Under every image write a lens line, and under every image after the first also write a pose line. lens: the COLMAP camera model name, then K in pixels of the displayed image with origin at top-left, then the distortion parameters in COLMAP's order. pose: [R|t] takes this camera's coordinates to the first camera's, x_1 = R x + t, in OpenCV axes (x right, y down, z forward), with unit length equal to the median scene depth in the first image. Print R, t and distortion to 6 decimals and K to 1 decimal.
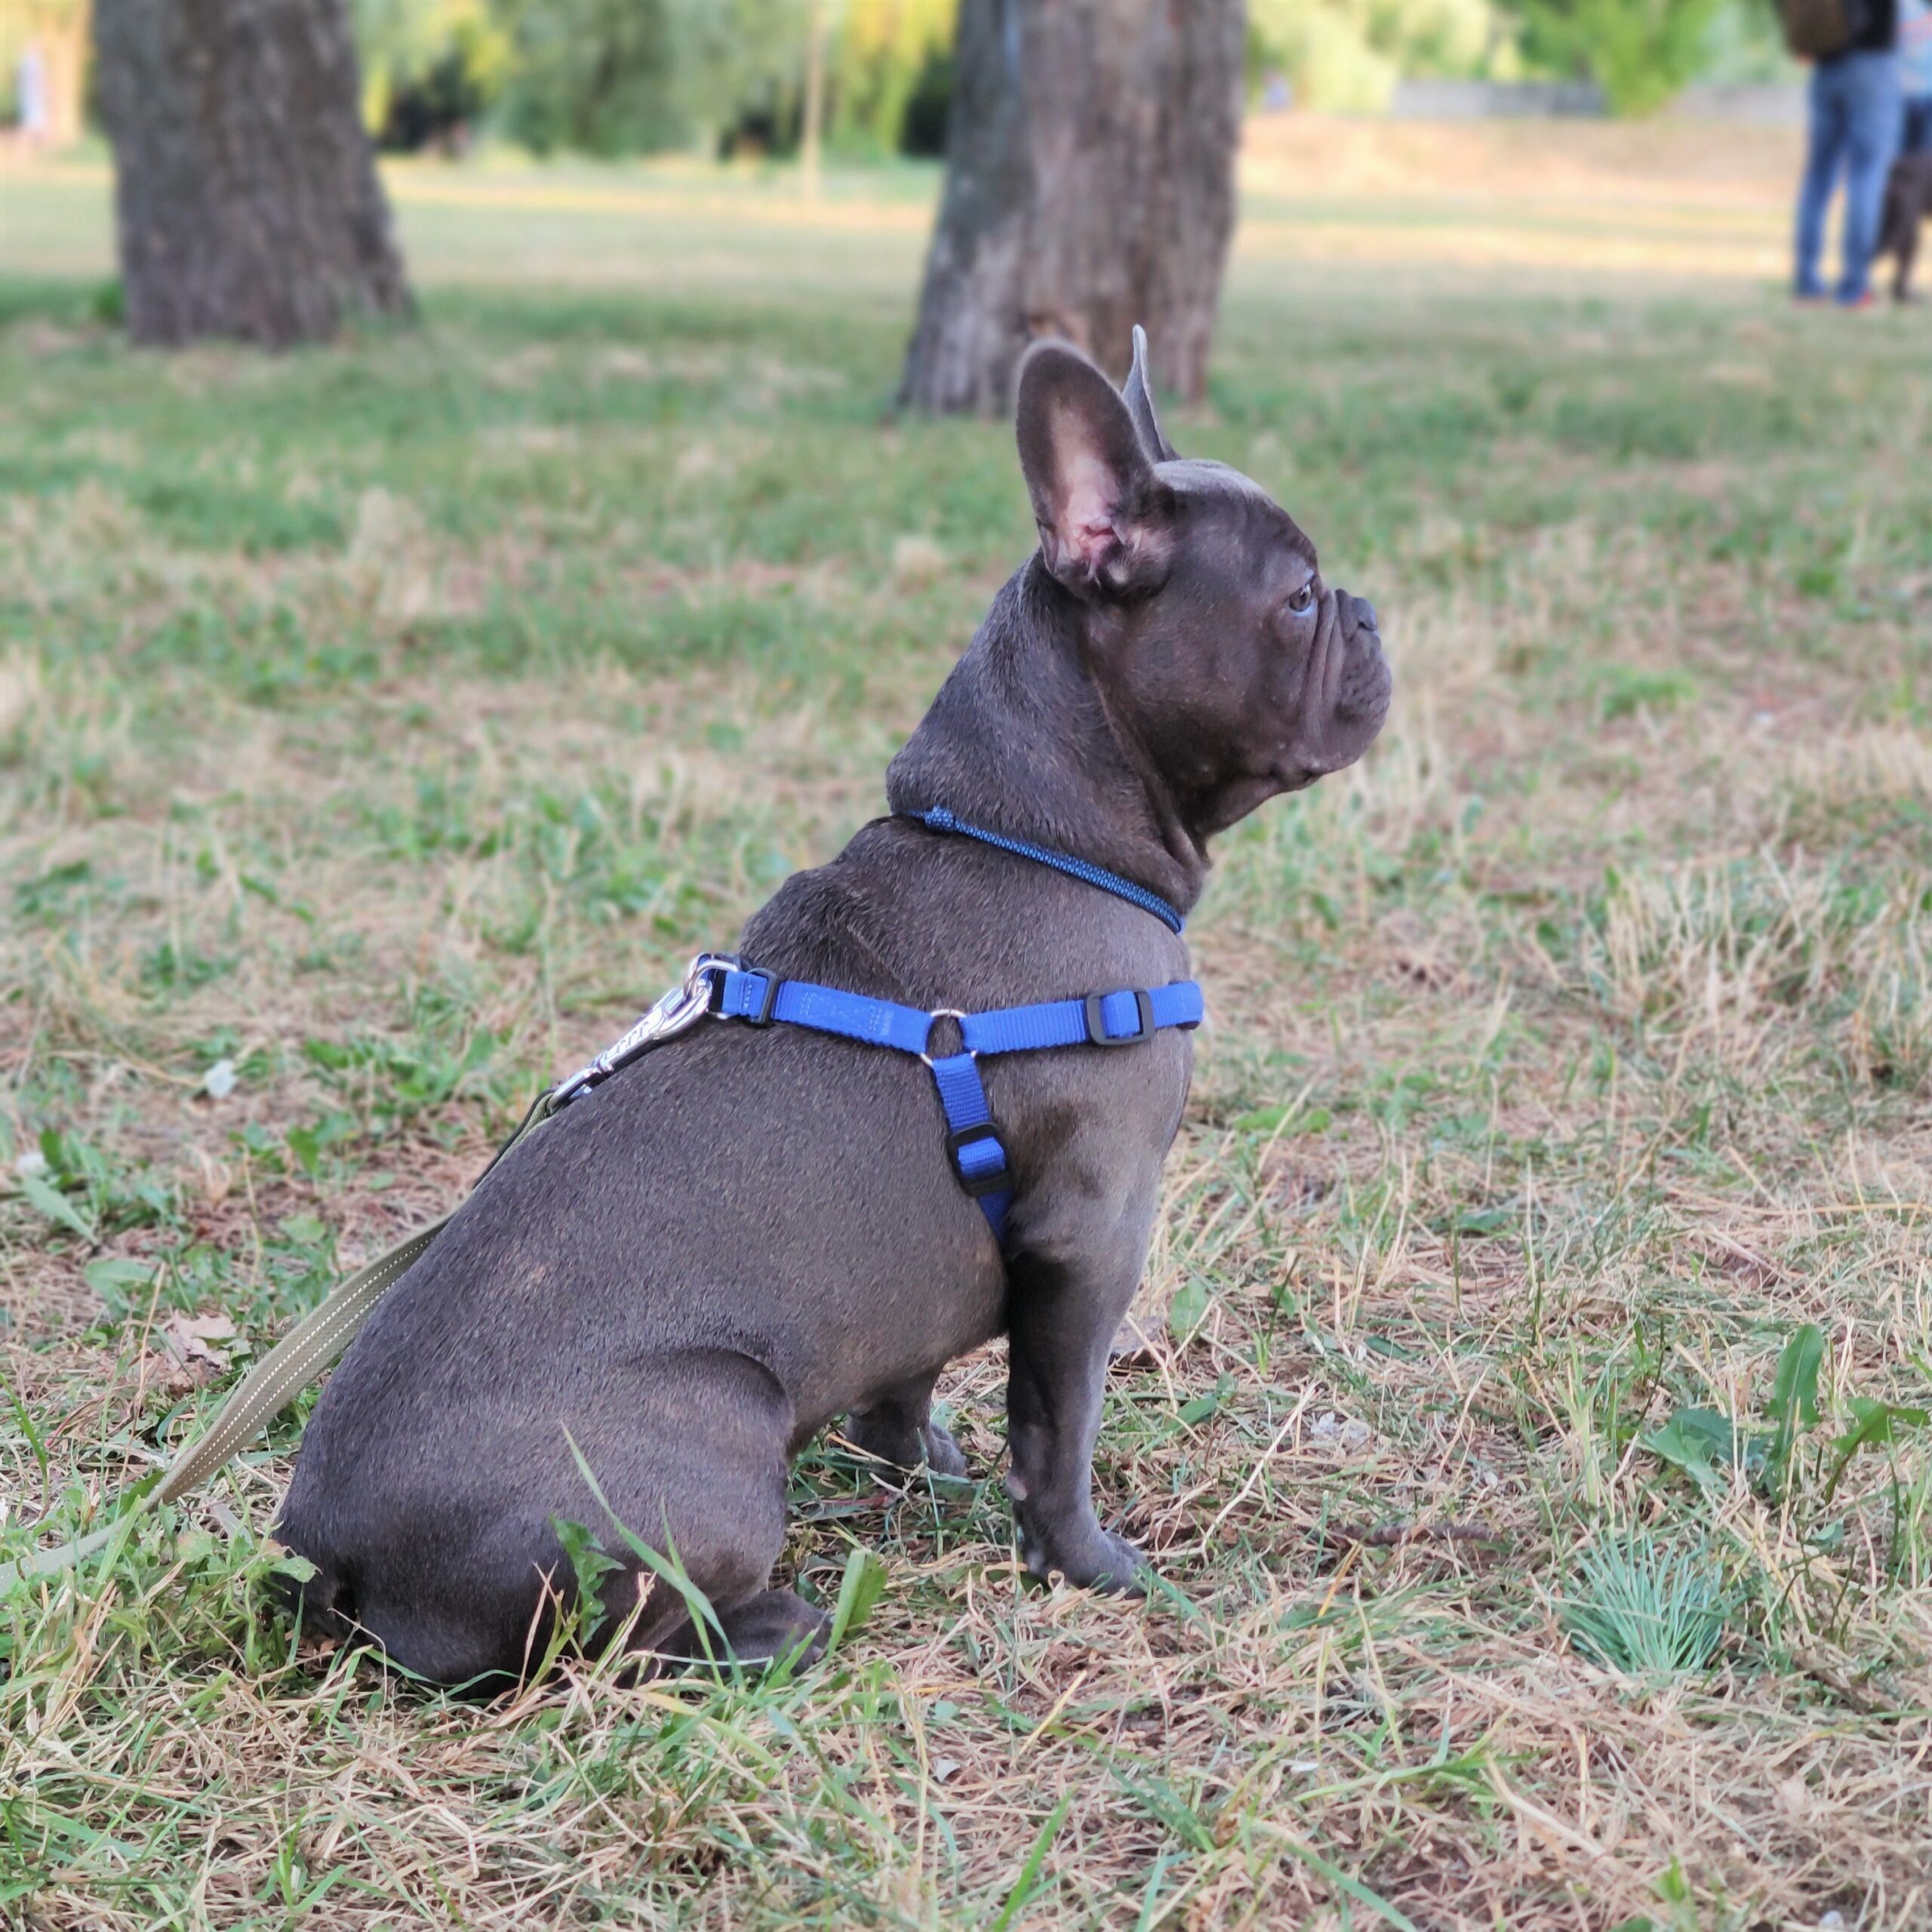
lens RADIAL K [[3249.2, 0, 962.9], [0, 3249.2, 966.4], [0, 0, 1]] dist [0.035989, 0.000000]
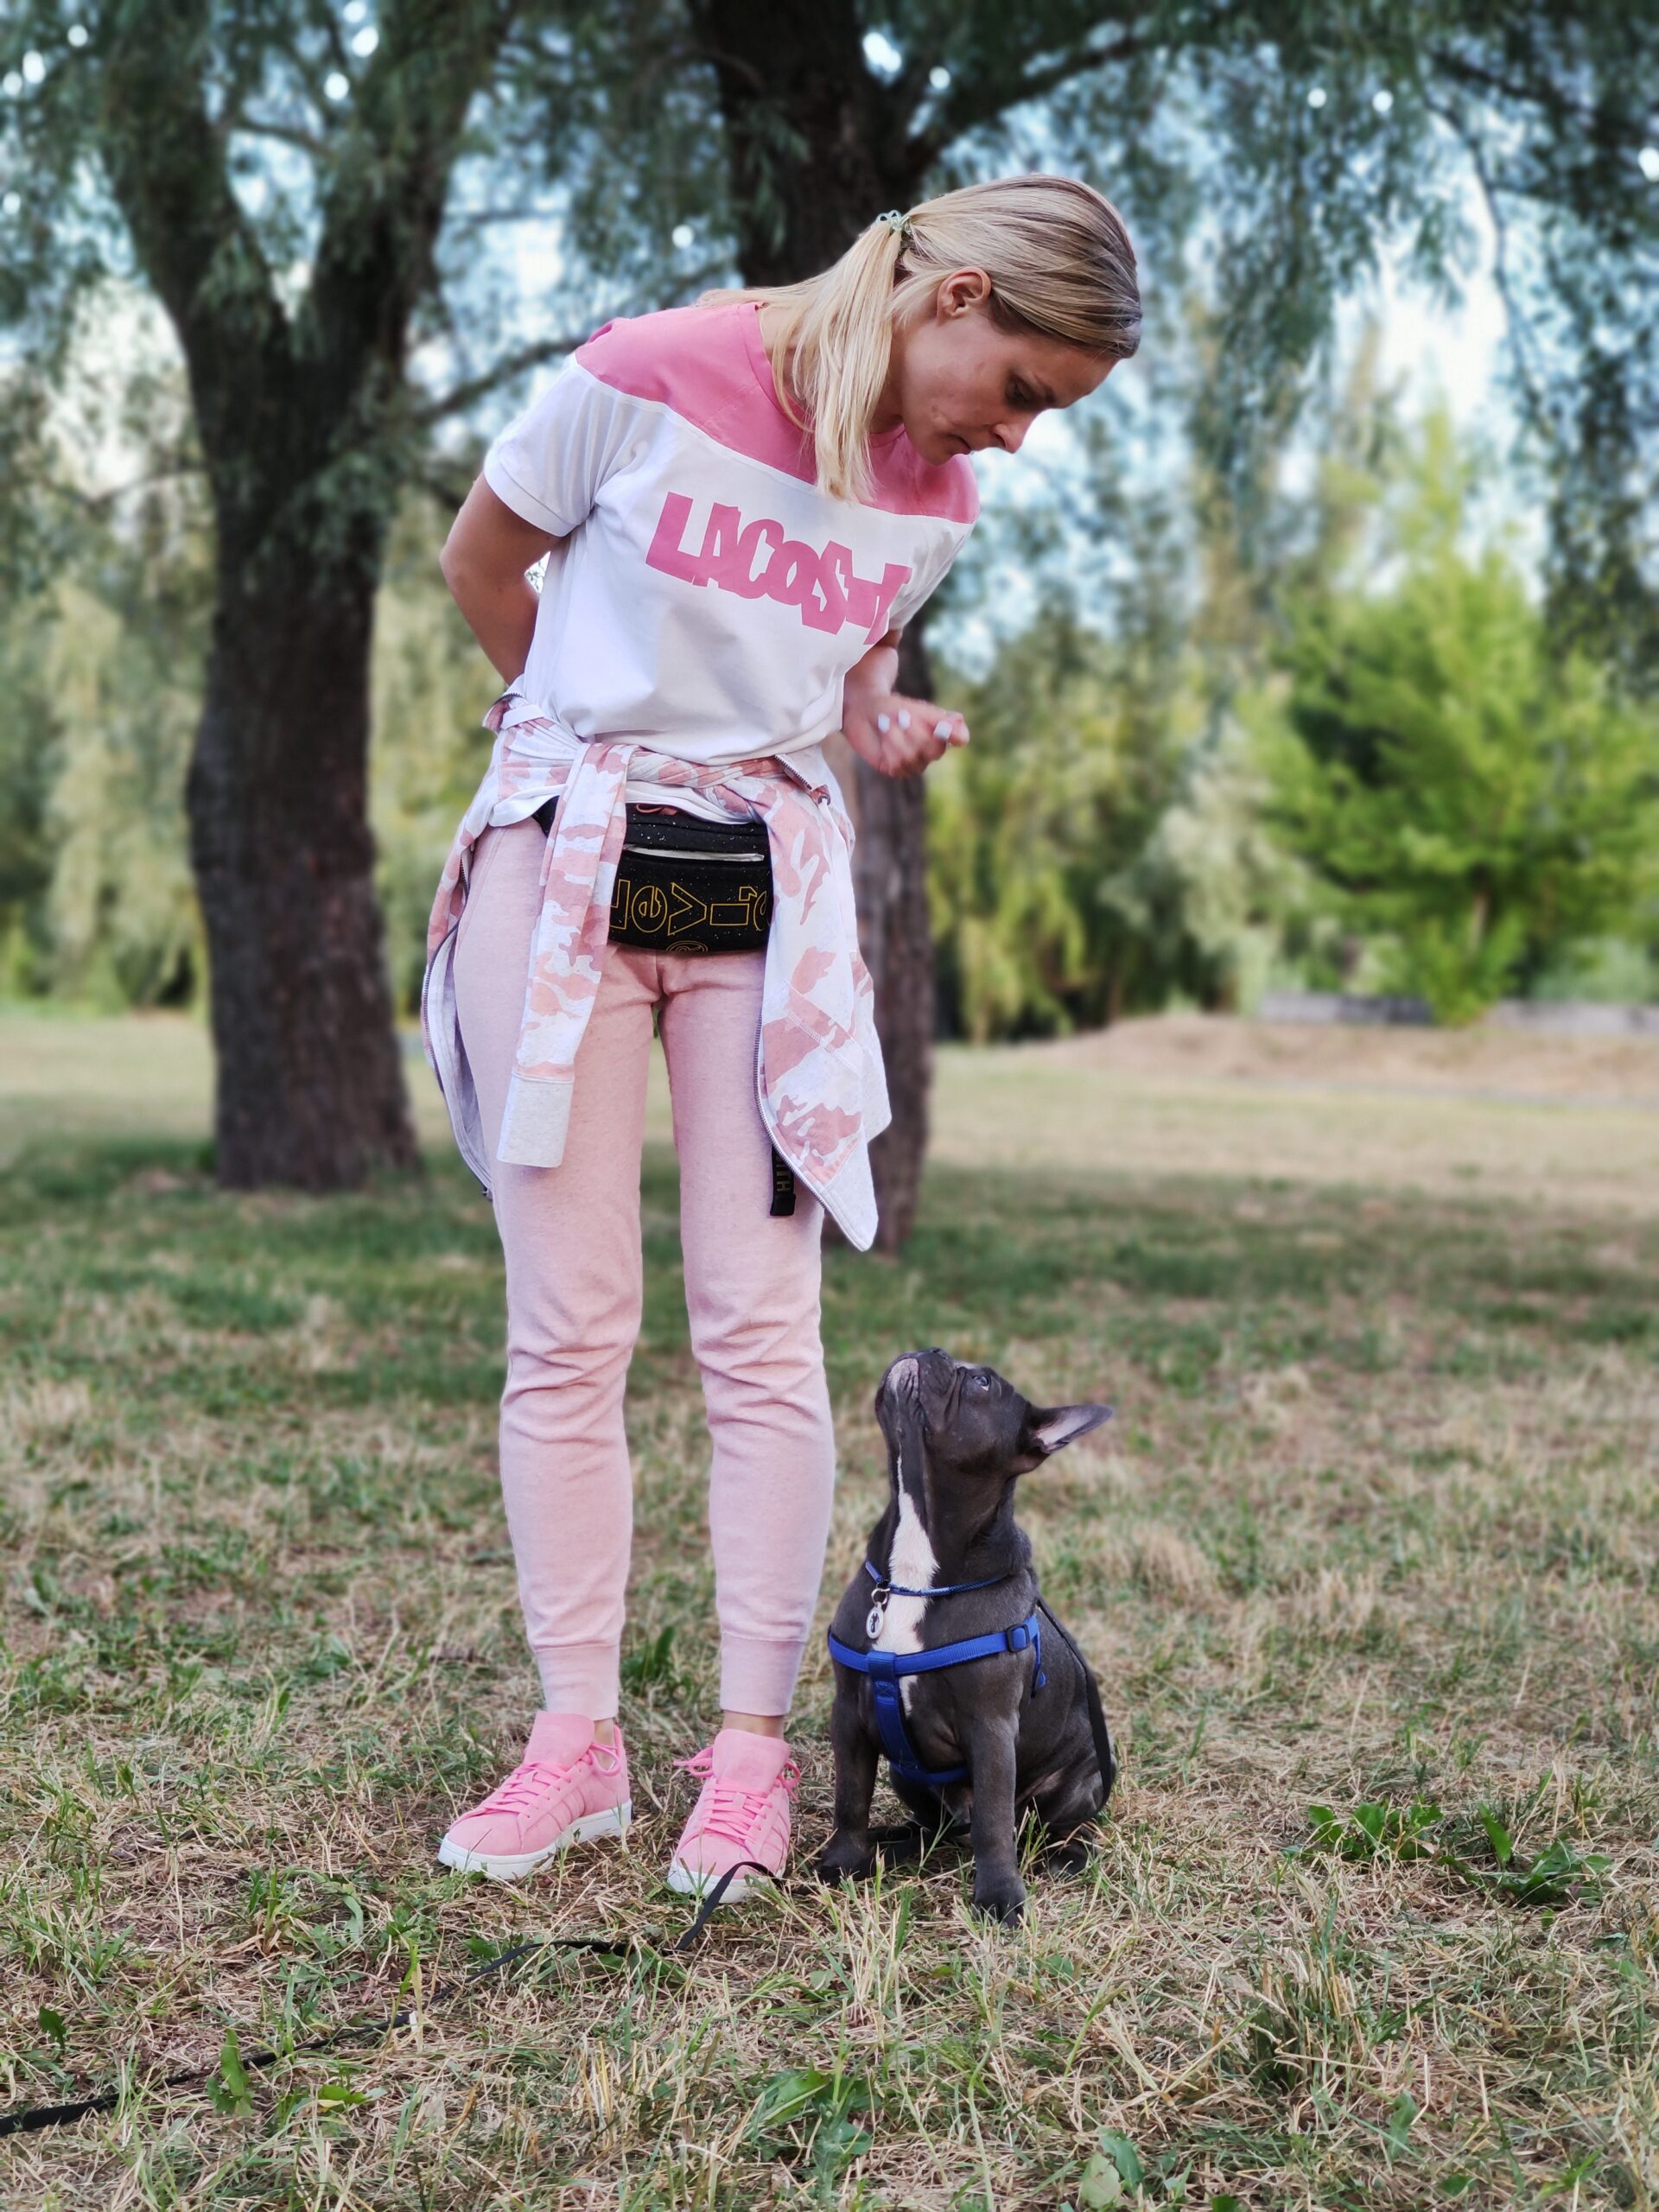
lens RADIAL K [[2655.2, 0, 833.1], [0, 2655.2, 1108.4], [0, 0, 1]] dist [0.032245, 0.000000]
pose [[0.999203, 0.023818, -0.032031, 0.058516], [-0.030198, 0.975845, -0.216368, 0.021378], [0.026104, 0.217163, 0.975786, -0.155448]]
